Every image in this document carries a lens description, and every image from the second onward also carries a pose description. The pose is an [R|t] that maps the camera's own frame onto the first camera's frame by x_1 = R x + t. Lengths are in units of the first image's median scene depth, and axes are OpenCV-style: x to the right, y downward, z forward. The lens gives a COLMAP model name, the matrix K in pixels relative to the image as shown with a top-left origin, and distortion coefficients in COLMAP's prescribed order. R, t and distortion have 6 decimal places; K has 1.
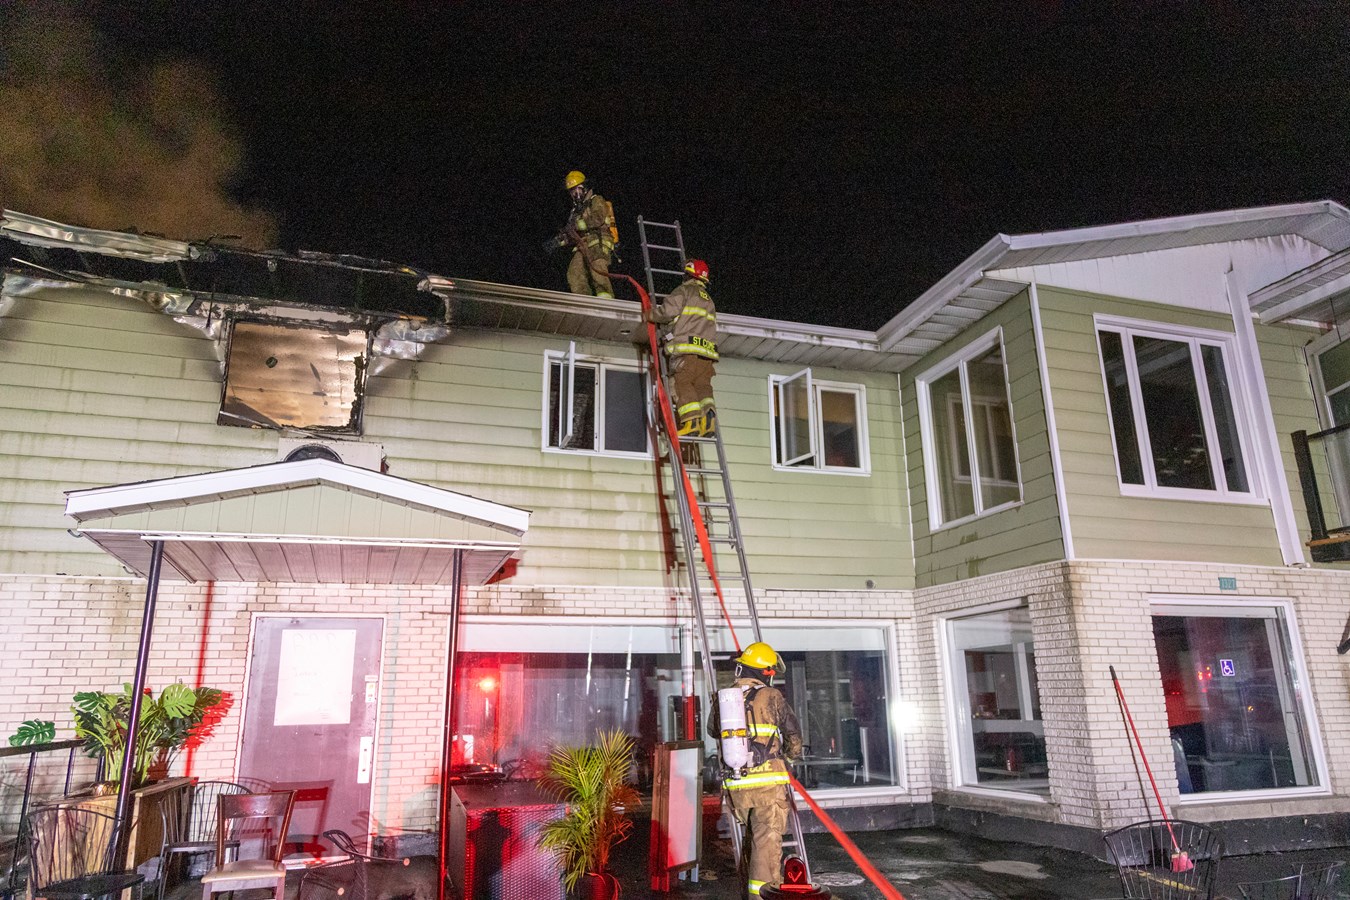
lens RADIAL K [[895.7, 0, 679.8], [0, 895.7, 451.5], [0, 0, 1]] dist [0.007886, -0.001236]
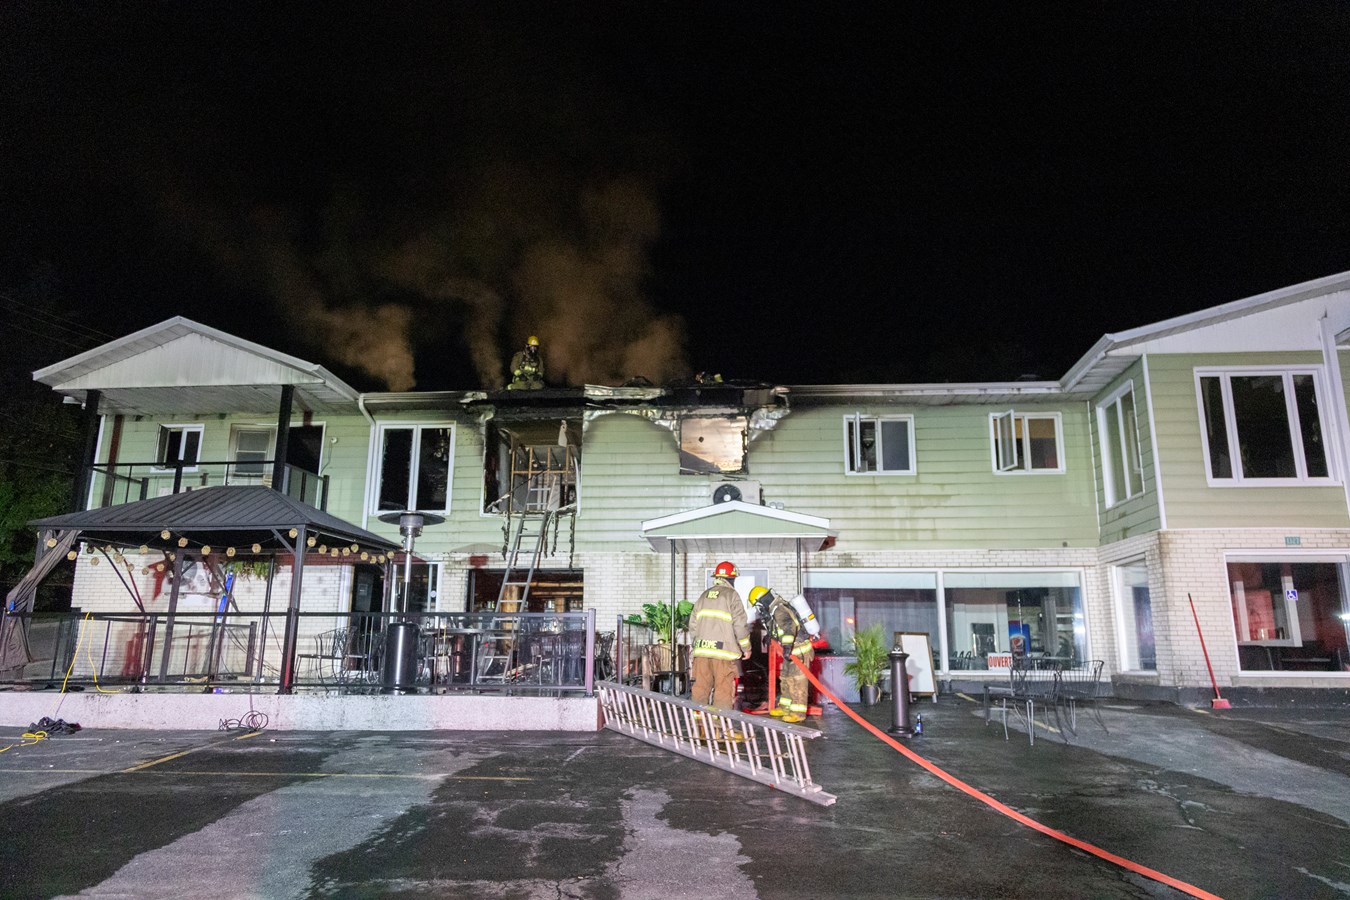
lens RADIAL K [[895.7, 0, 679.8], [0, 895.7, 451.5], [0, 0, 1]] dist [0.007886, -0.001236]
pose [[0.916638, -0.065157, -0.394373, 0.247313], [0.087031, 0.995488, 0.037814, -0.142474], [0.390129, -0.068985, 0.918172, -0.746914]]
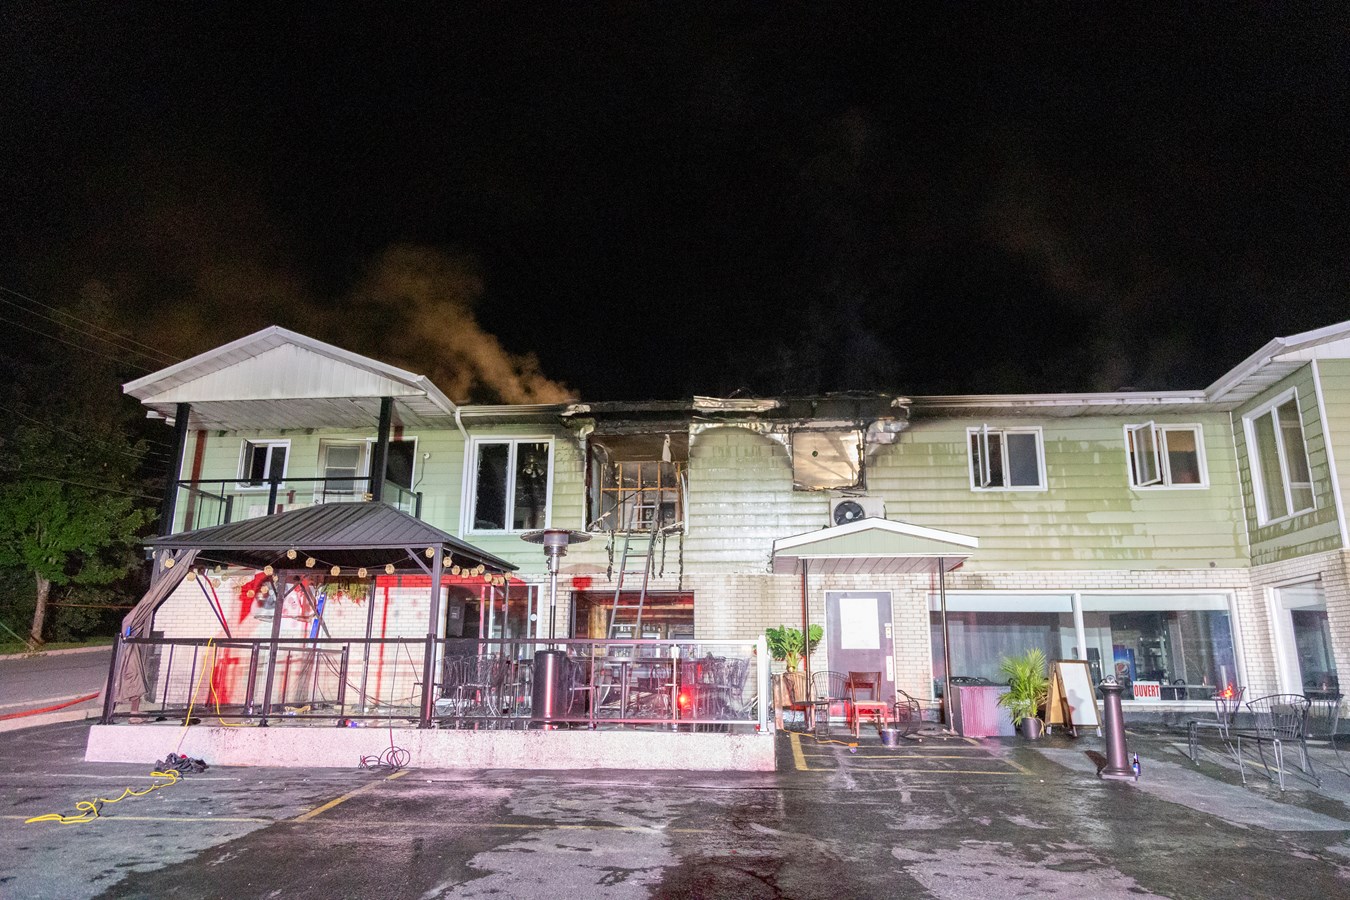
lens RADIAL K [[895.7, 0, 679.8], [0, 895.7, 451.5], [0, 0, 1]] dist [0.007886, -0.001236]
pose [[0.910765, -0.076501, -0.405777, 0.033849], [0.089771, 0.995868, 0.013741, -0.145546], [0.403049, -0.048941, 0.913869, -0.738081]]
